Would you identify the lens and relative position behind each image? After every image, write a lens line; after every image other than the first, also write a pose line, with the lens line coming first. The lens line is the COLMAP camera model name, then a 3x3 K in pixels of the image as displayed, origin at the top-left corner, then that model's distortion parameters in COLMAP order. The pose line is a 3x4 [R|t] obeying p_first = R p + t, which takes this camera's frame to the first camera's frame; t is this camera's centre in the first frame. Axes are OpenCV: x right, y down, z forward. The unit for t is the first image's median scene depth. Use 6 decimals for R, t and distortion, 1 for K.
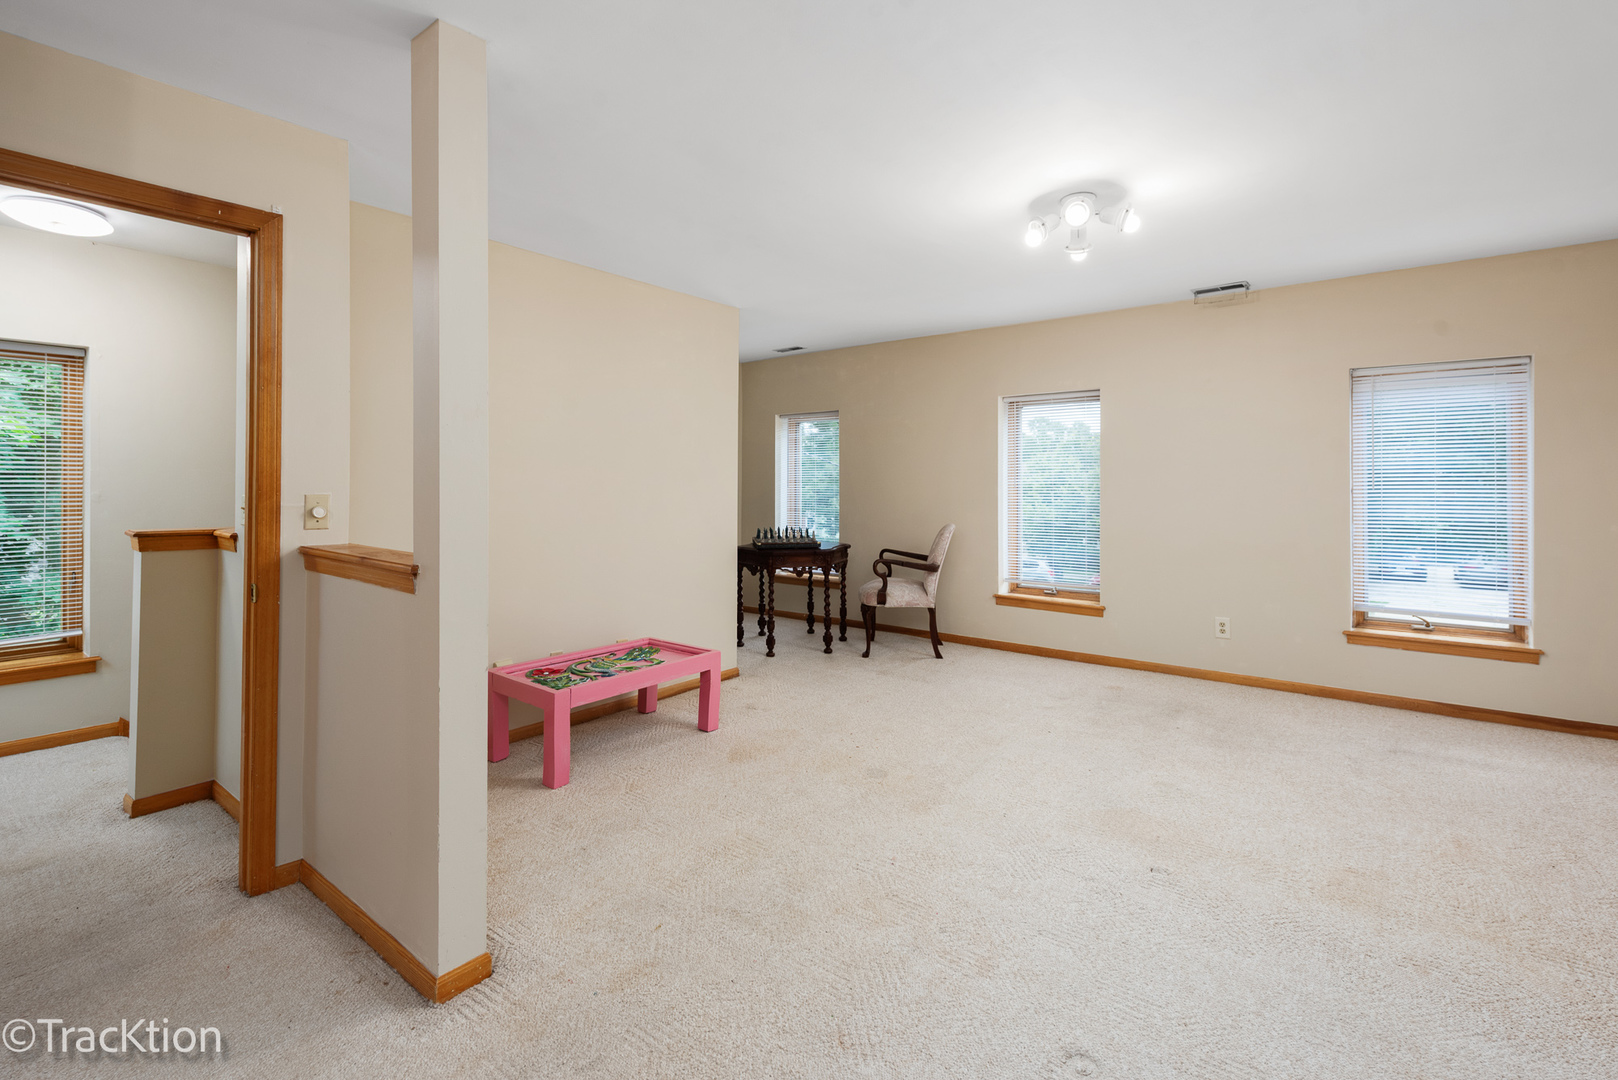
lens RADIAL K [[720.9, 0, 814.8], [0, 720.9, 482.2], [0, 0, 1]] dist [0.001175, -0.000367]
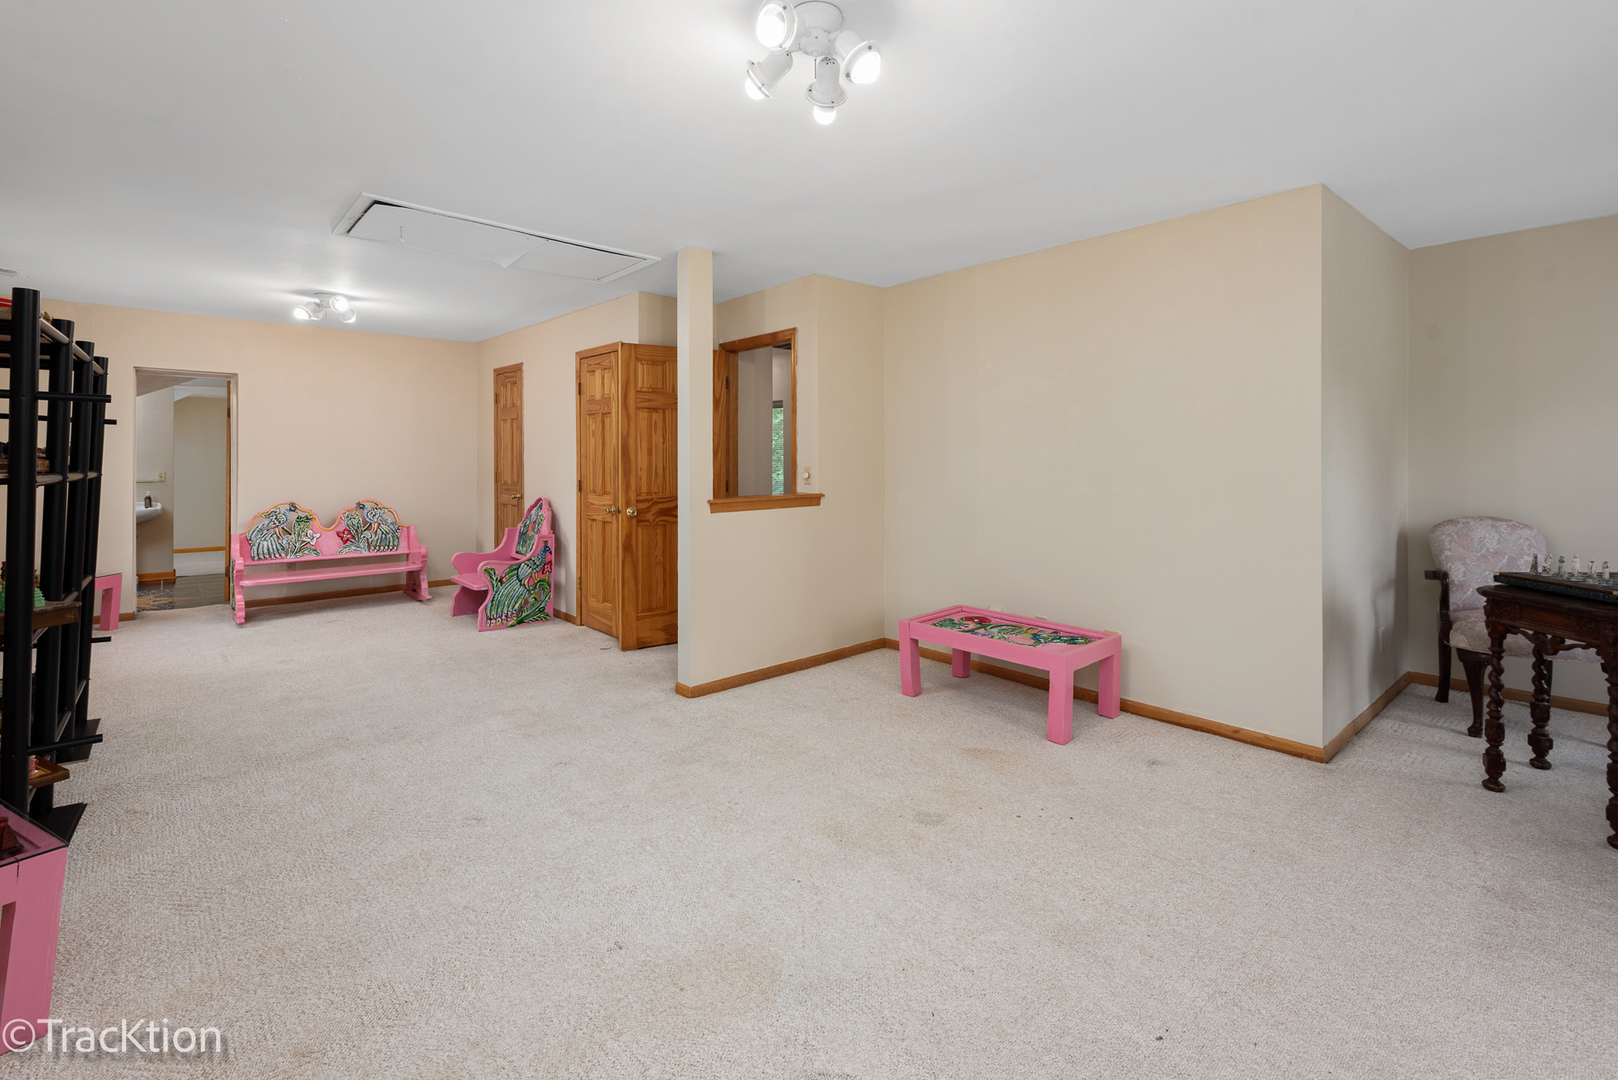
lens RADIAL K [[719.0, 0, 826.0], [0, 719.0, 489.1], [0, 0, 1]] dist [-0.002052, -0.000308]
pose [[-0.147054, 0.048321, -0.987947, 1.003463], [0.000147, 0.998807, 0.048830, -0.014068], [0.989128, 0.007036, -0.146886, 1.119013]]
